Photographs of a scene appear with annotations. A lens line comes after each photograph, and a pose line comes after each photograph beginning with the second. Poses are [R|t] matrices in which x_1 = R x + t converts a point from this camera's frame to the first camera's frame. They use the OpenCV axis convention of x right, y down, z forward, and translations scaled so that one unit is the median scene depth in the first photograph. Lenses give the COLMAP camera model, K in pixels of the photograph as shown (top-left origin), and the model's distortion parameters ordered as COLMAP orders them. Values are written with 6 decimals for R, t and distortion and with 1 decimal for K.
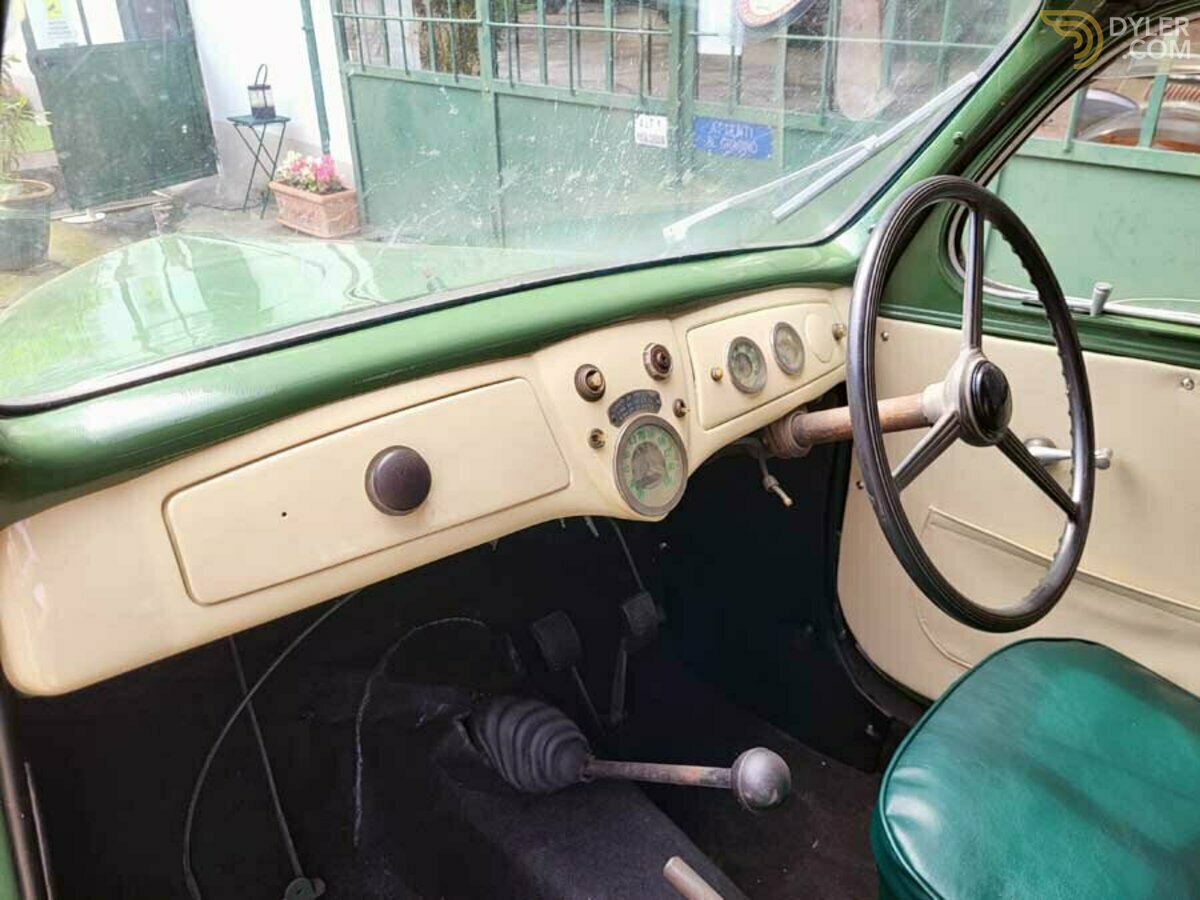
lens RADIAL K [[902.5, 0, 600.0], [0, 902.5, 450.0], [0, 0, 1]] dist [0.049900, -0.036329]
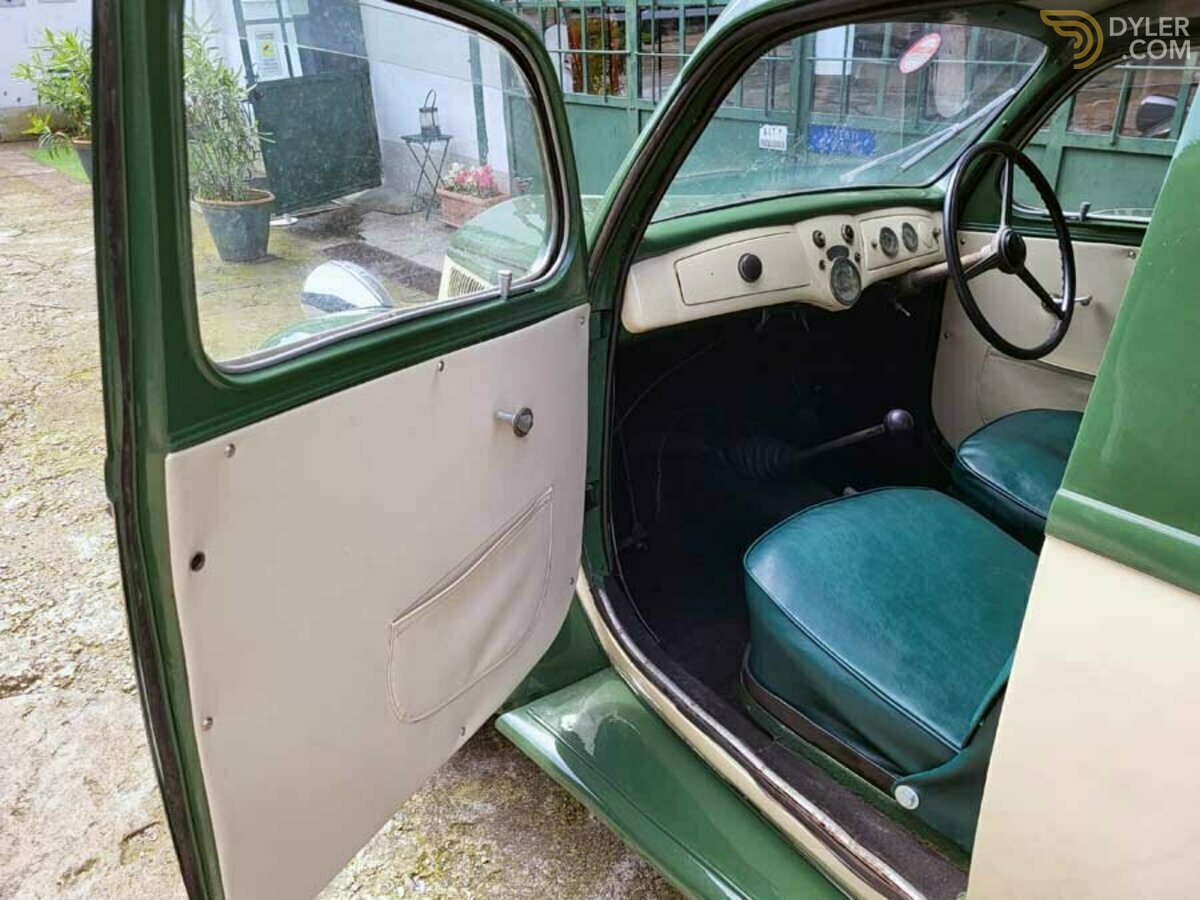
lens RADIAL K [[913.9, 0, 600.4], [0, 913.9, 460.3], [0, 0, 1]] dist [0.040134, 0.000383]
pose [[0.996962, 0.011618, -0.077024, -0.241552], [-0.012479, 0.999865, -0.010705, 0.327797], [0.076889, 0.011634, 0.996972, -0.822960]]
